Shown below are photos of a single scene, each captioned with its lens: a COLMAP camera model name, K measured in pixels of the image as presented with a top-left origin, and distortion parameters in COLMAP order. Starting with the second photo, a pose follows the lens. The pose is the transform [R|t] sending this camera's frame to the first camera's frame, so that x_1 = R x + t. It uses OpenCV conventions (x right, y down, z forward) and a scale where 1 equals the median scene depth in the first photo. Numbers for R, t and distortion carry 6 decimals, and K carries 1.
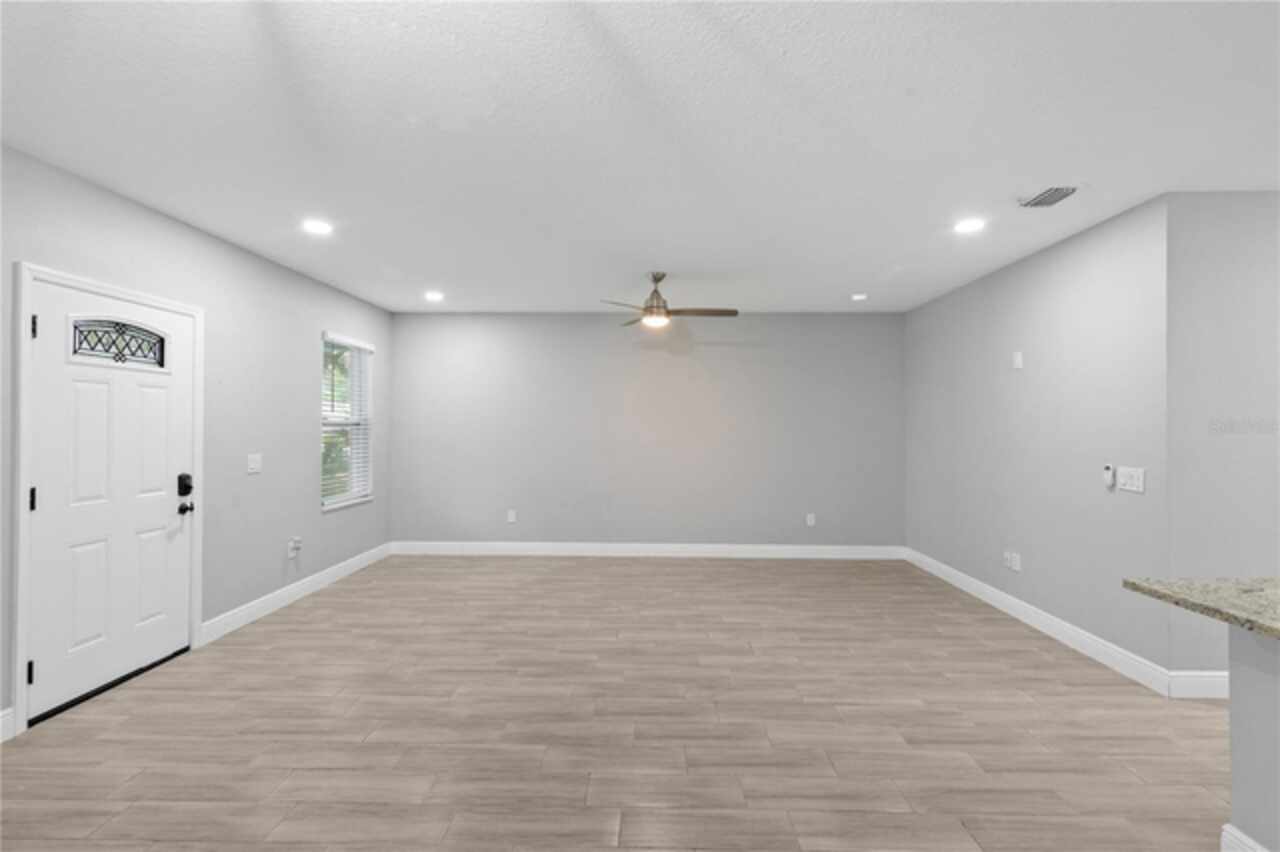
lens RADIAL K [[583.1, 0, 643.3], [0, 583.1, 429.5], [0, 0, 1]] dist [0.004621, 0.000602]
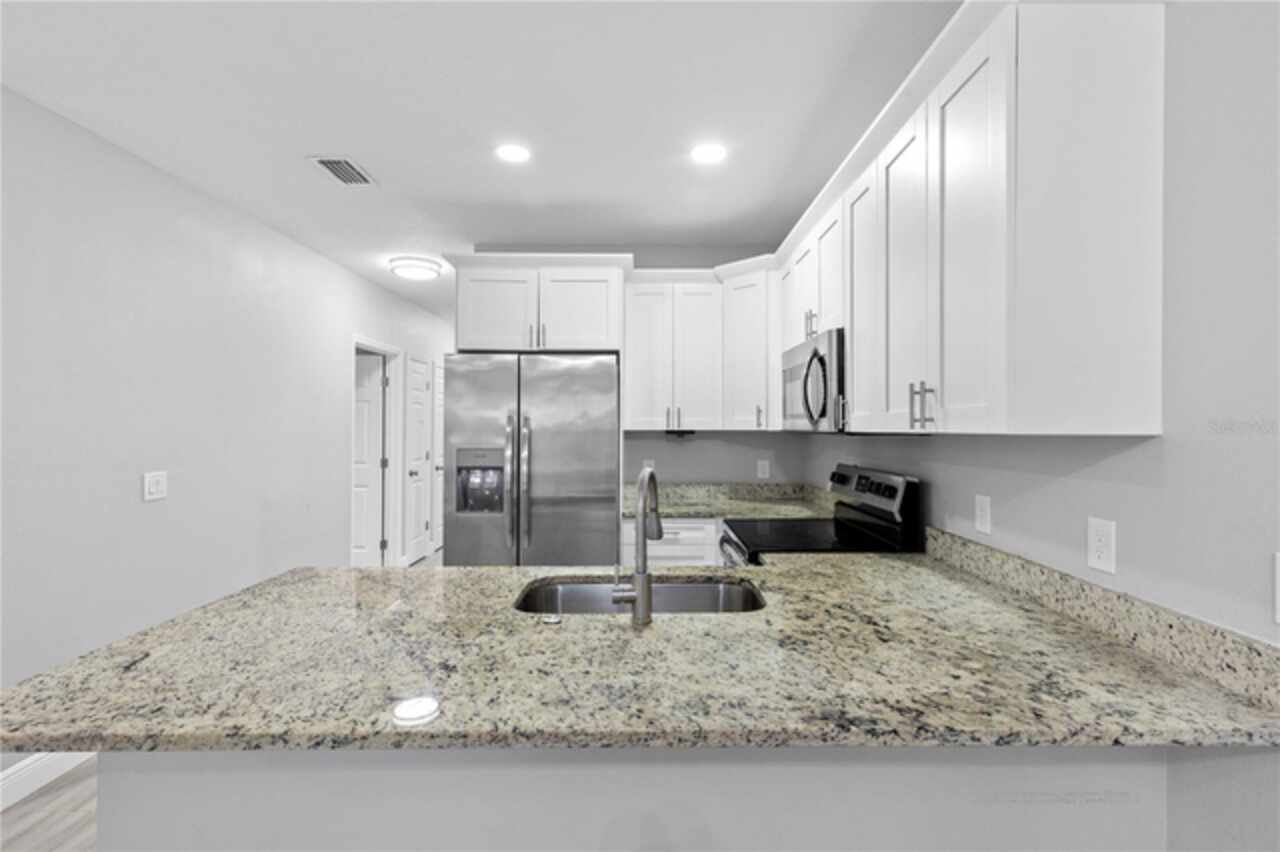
lens RADIAL K [[583.1, 0, 646.6], [0, 583.1, 422.4], [0, 0, 1]] dist [0.004621, 0.000602]
pose [[-0.013618, 0.002411, 0.999904, 0.372535], [0.002932, 0.999993, -0.002371, 0.000099], [-0.999903, 0.002900, -0.013625, 0.442276]]
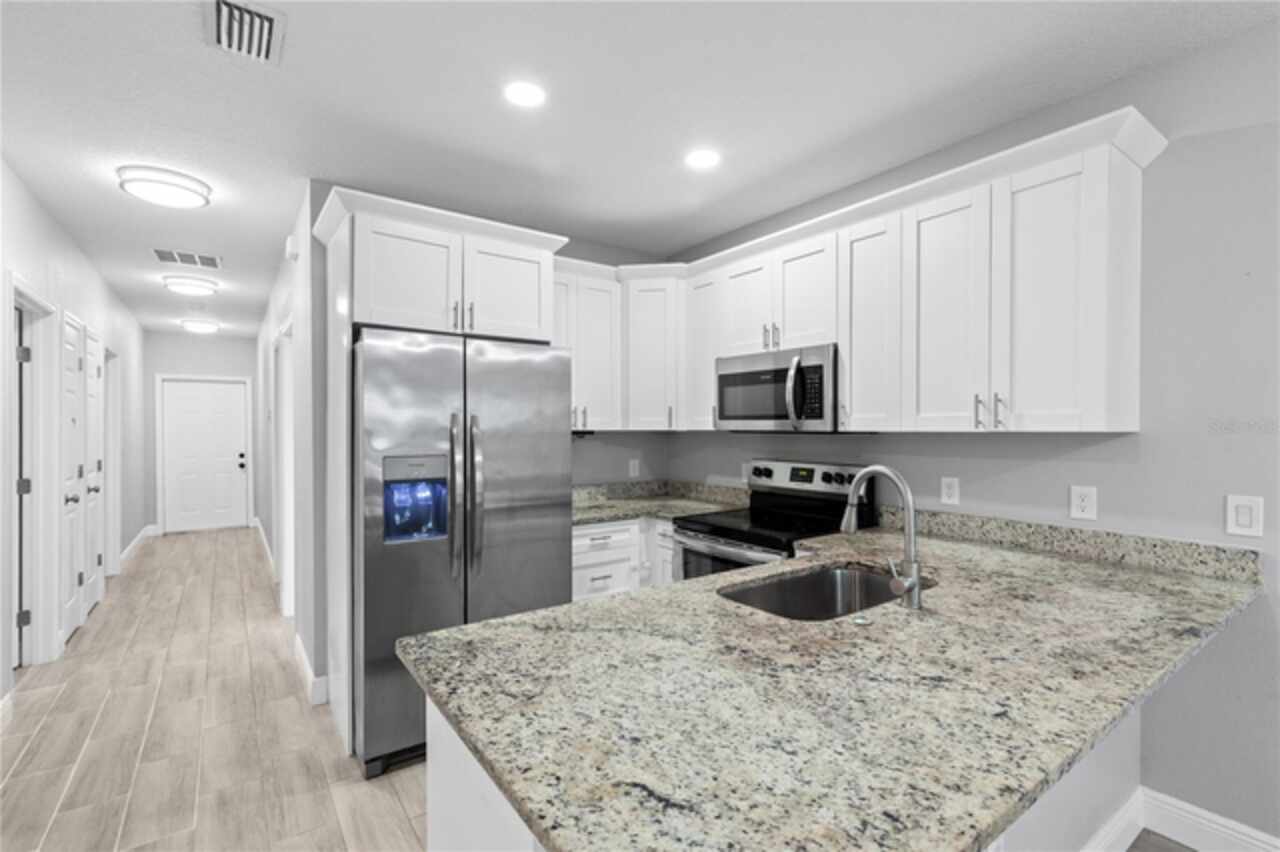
lens RADIAL K [[583.1, 0, 645.1], [0, 583.1, 432.1], [0, 0, 1]] dist [0.004621, 0.000602]
pose [[-0.598002, -0.012006, 0.801405, 0.740957], [0.000293, 0.999884, 0.015198, -0.002535], [-0.801495, 0.009323, -0.597929, 1.335849]]
